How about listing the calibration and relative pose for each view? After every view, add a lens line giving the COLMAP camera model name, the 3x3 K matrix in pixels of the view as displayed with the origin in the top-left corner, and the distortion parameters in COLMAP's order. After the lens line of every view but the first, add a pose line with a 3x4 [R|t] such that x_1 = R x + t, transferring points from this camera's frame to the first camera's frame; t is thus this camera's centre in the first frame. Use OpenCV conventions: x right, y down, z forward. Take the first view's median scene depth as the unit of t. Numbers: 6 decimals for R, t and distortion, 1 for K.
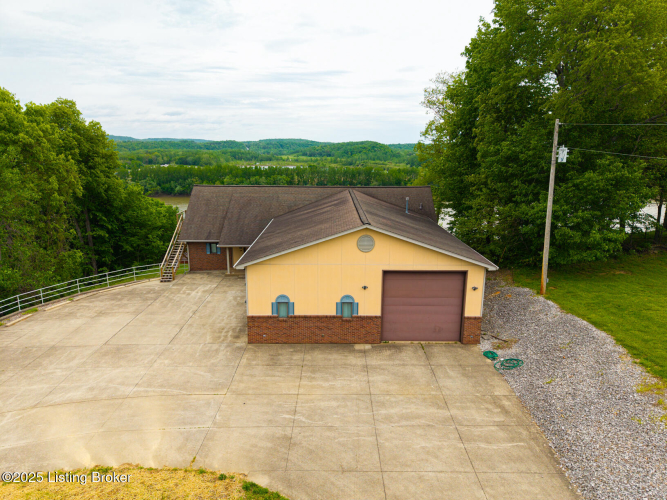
lens RADIAL K [[449.1, 0, 334.9], [0, 449.1, 246.8], [0, 0, 1]] dist [0.031866, -0.036724]
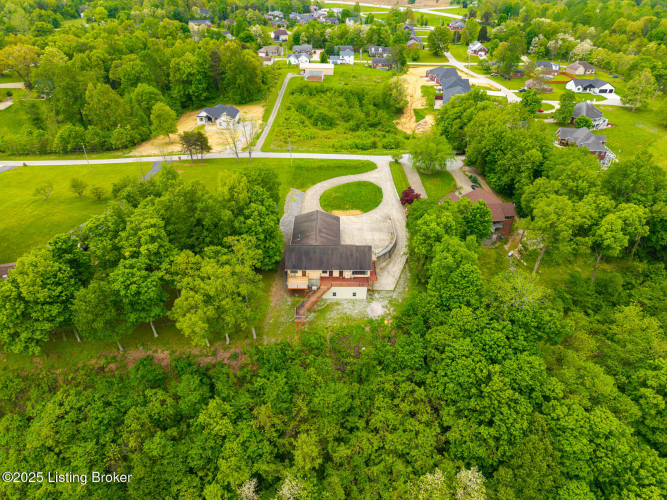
lens RADIAL K [[449.1, 0, 334.9], [0, 449.1, 246.8], [0, 0, 1]] dist [0.031866, -0.036724]
pose [[-0.999745, -0.017947, -0.013735, -0.081987], [-0.022428, 0.713117, 0.700686, -3.589527], [-0.002780, 0.700815, -0.713338, 5.183567]]
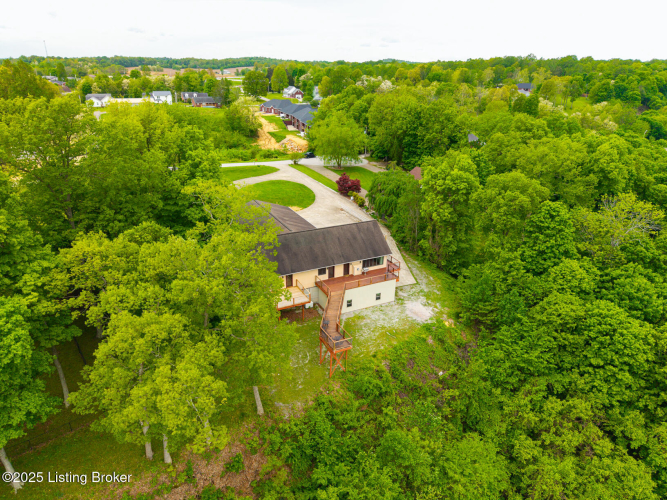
lens RADIAL K [[449.1, 0, 334.9], [0, 449.1, 246.8], [0, 0, 1]] dist [0.031866, -0.036724]
pose [[-0.895206, 0.150663, -0.419413, 1.033204], [-0.114806, 0.831390, 0.543700, -1.728313], [0.430612, 0.534875, -0.726968, 3.965970]]
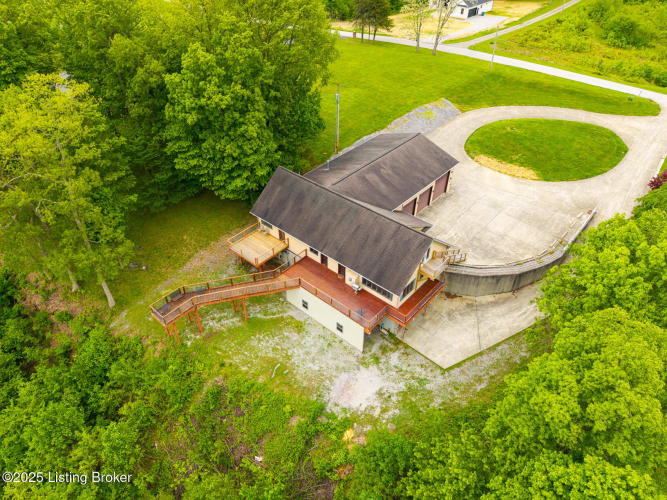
lens RADIAL K [[449.1, 0, 334.9], [0, 449.1, 246.8], [0, 0, 1]] dist [0.031866, -0.036724]
pose [[-0.748936, -0.422885, 0.510160, -1.193154], [0.131987, 0.659259, 0.740241, -1.634694], [-0.649364, 0.621728, -0.437928, 2.835283]]
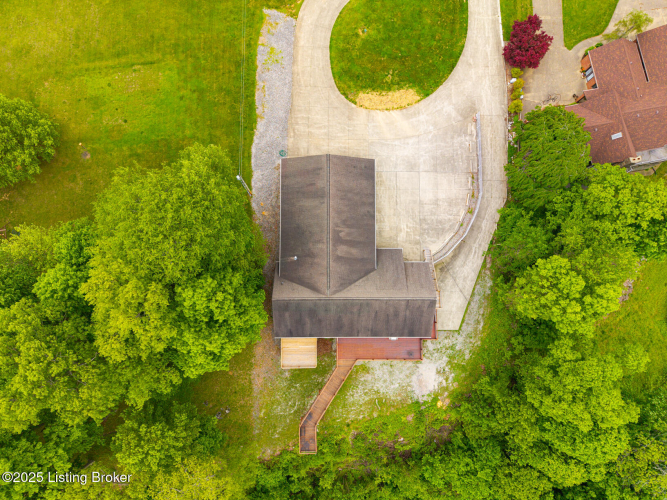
lens RADIAL K [[462.1, 0, 334.7], [0, 462.1, 258.7], [0, 0, 1]] dist [0.007250, -0.000103]
pose [[-0.999698, -0.008232, -0.023153, 0.085226], [-0.022139, -0.107125, 0.993999, -2.764577], [-0.010663, 0.994211, 0.106911, 1.255606]]
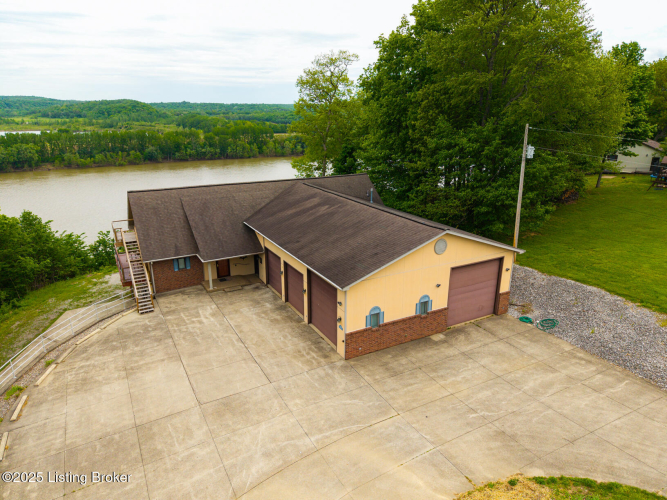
lens RADIAL K [[449.1, 0, 334.9], [0, 449.1, 246.8], [0, 0, 1]] dist [0.031866, -0.036724]
pose [[0.880848, -0.145383, 0.450523, -0.638356], [0.106307, 0.988117, 0.111015, -0.152948], [-0.461309, -0.049894, 0.885836, 0.130849]]
